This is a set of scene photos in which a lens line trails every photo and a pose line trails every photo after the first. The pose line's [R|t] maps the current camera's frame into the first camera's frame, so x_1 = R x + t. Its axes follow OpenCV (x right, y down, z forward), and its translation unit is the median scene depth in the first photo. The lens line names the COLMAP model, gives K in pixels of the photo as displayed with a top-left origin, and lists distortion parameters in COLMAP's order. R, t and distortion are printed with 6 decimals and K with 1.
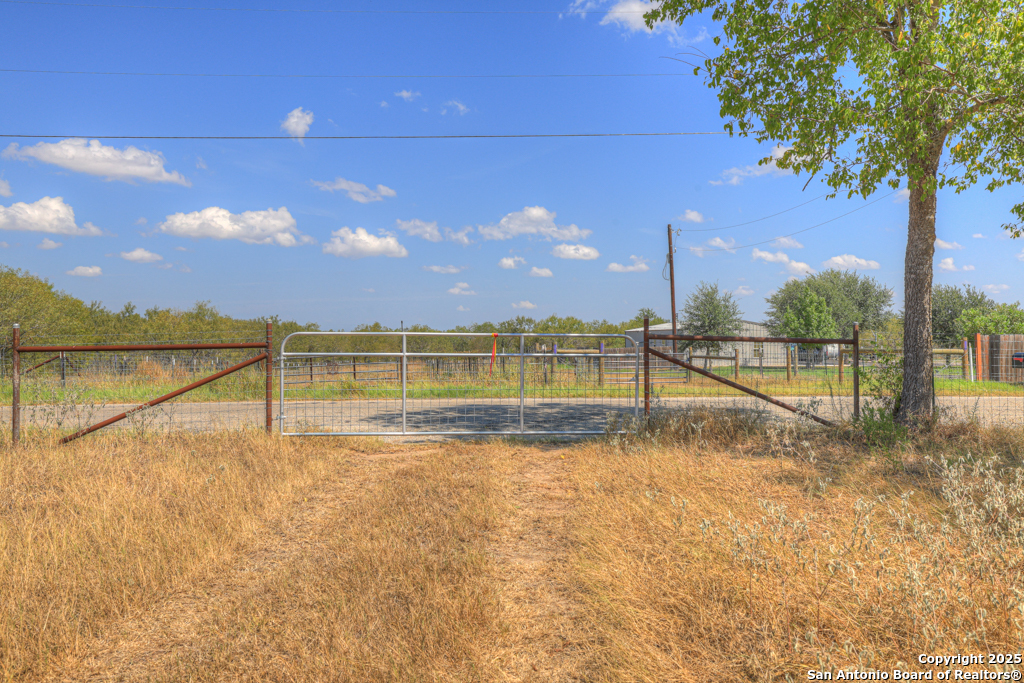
lens RADIAL K [[835.8, 0, 512.0], [0, 835.8, 341.5], [0, 0, 1]] dist [-0.000687, 0.000515]
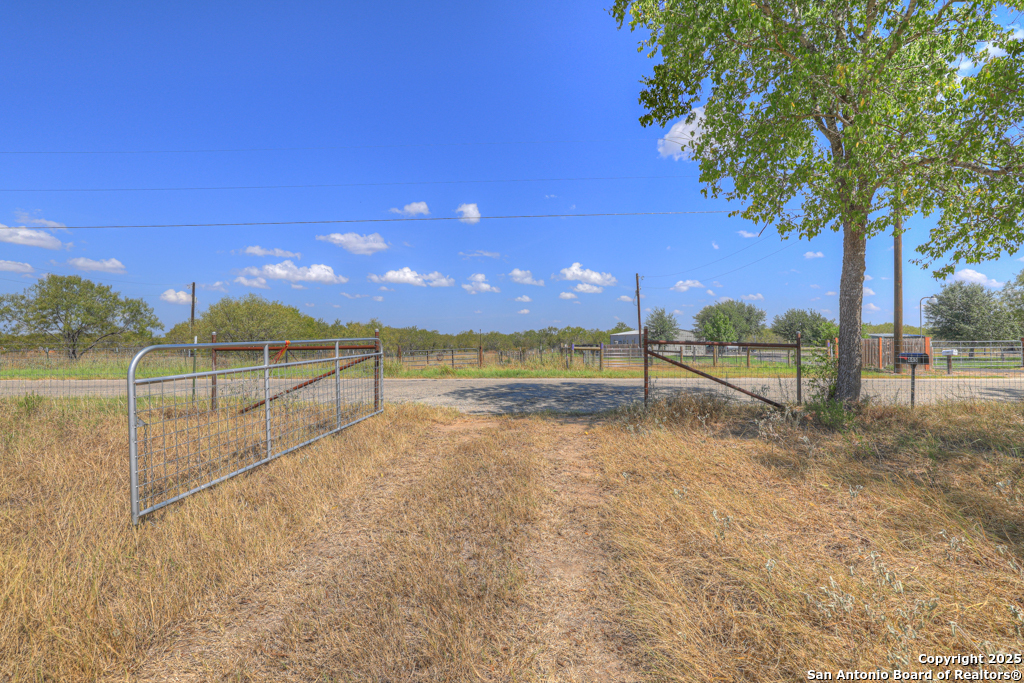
lens RADIAL K [[439.4, 0, 512.0], [0, 439.4, 341.5], [0, 0, 1]] dist [-0.002886, 0.000179]
pose [[0.997225, 0.003495, -0.074359, -0.004882], [-0.003182, 0.999986, 0.004338, -0.008318], [0.074373, -0.004089, 0.997222, 0.246112]]
